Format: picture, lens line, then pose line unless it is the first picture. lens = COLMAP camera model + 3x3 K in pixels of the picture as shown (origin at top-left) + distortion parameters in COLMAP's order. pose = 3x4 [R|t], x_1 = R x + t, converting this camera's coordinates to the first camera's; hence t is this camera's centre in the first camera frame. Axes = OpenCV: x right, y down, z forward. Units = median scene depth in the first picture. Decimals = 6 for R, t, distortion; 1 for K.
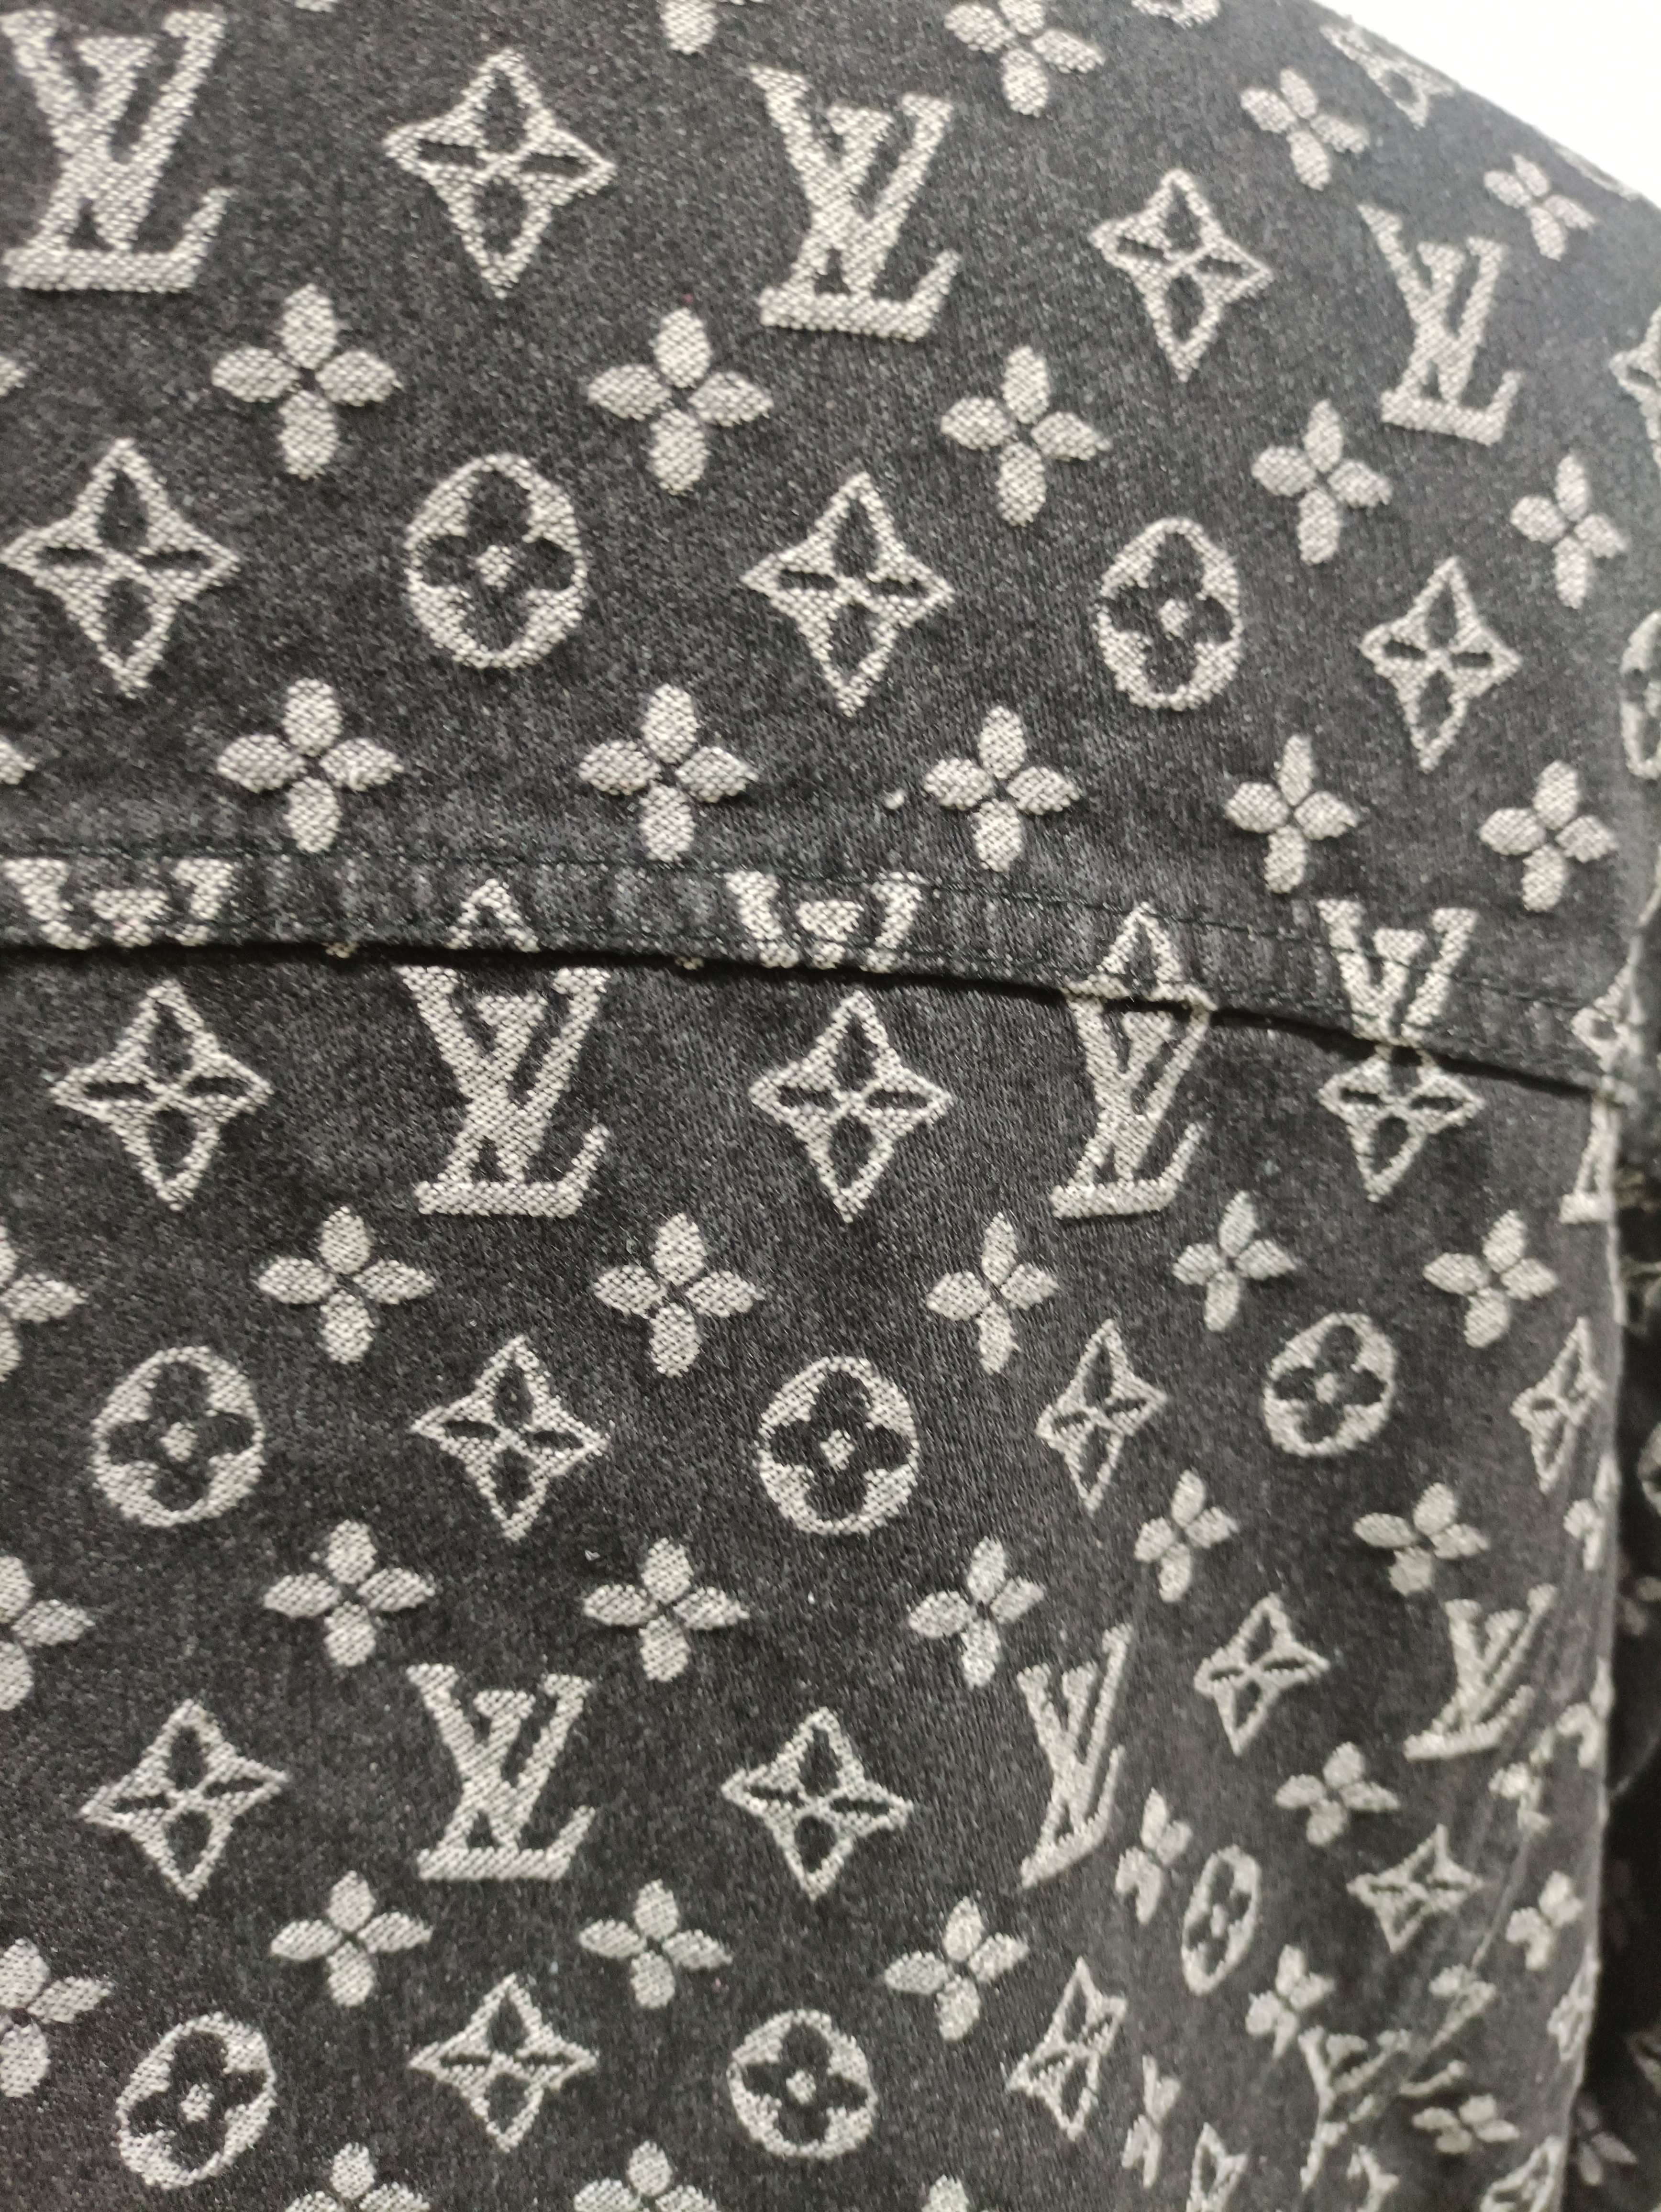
lens RADIAL K [[1702.4, 0, 830.5], [0, 1702.4, 1106.0], [0, 0, 1]] dist [-0.001395, -0.032223]
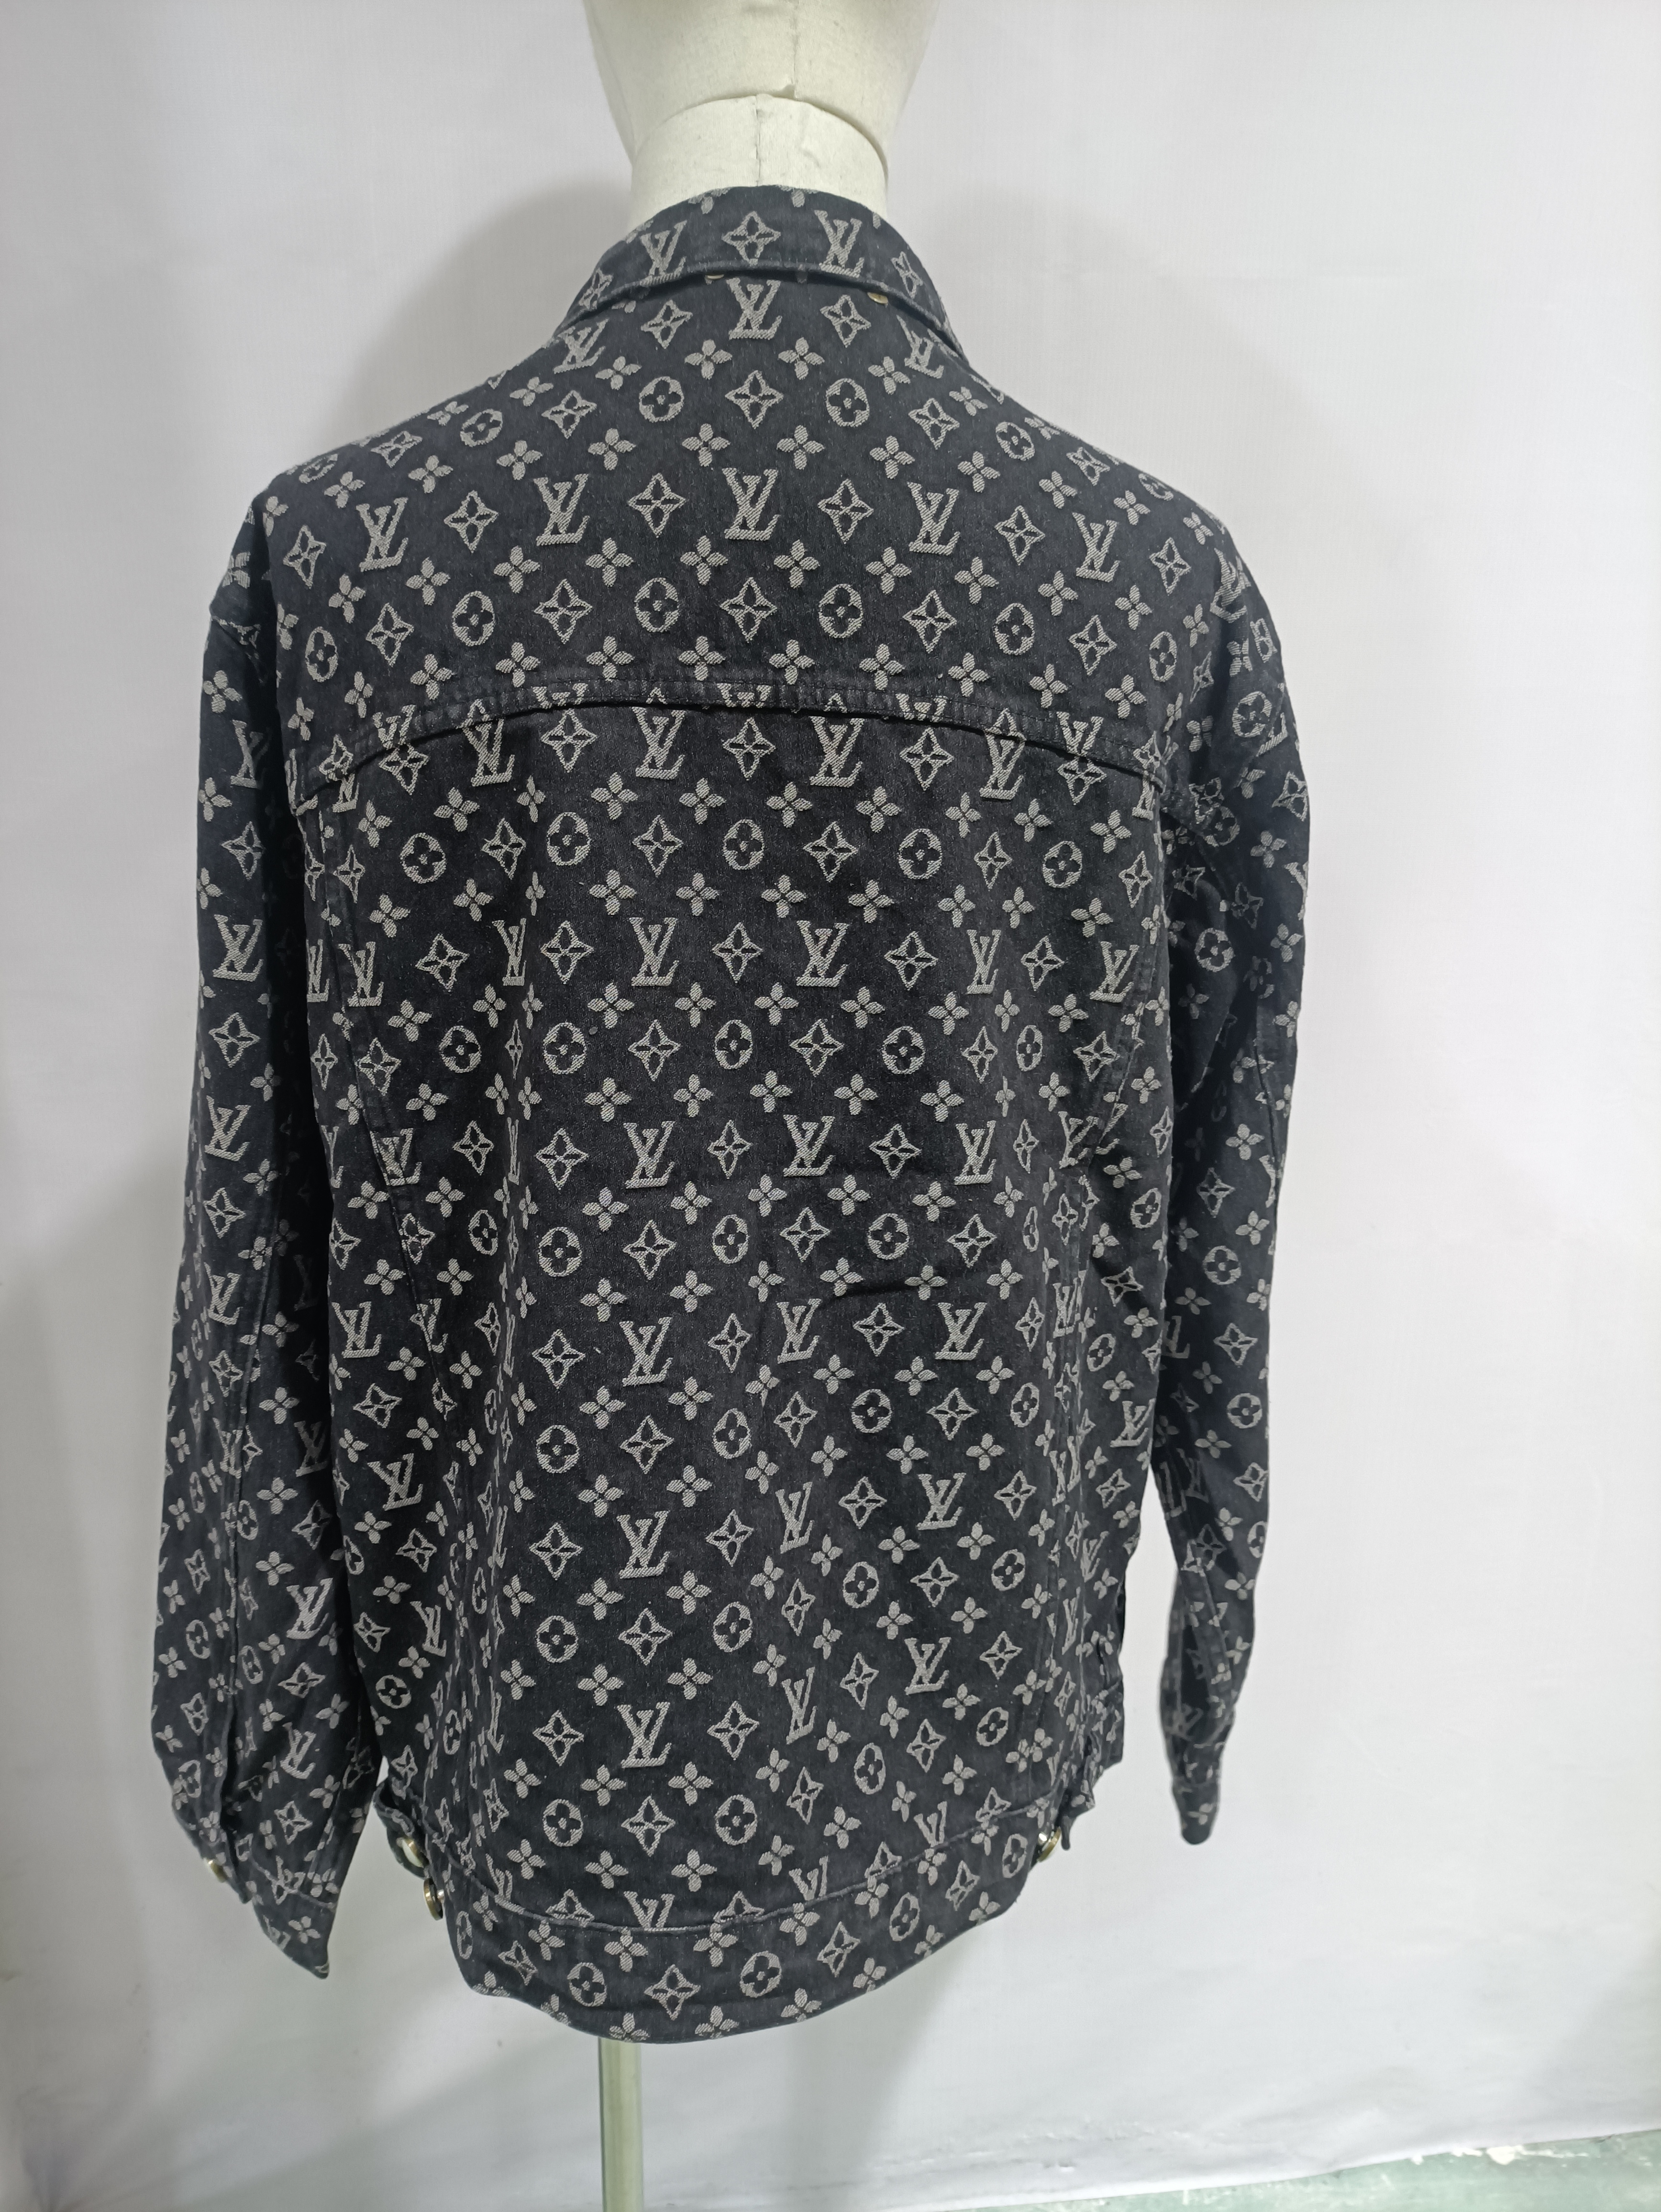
lens RADIAL K [[1583.7, 0, 830.5], [0, 1583.7, 1106.0], [0, 0, 1]] dist [0.002628, -0.002228]
pose [[0.999410, 0.017526, 0.029530, -0.281284], [-0.017889, 0.999767, 0.012075, 0.707475], [-0.029312, -0.012596, 0.999491, -2.422874]]
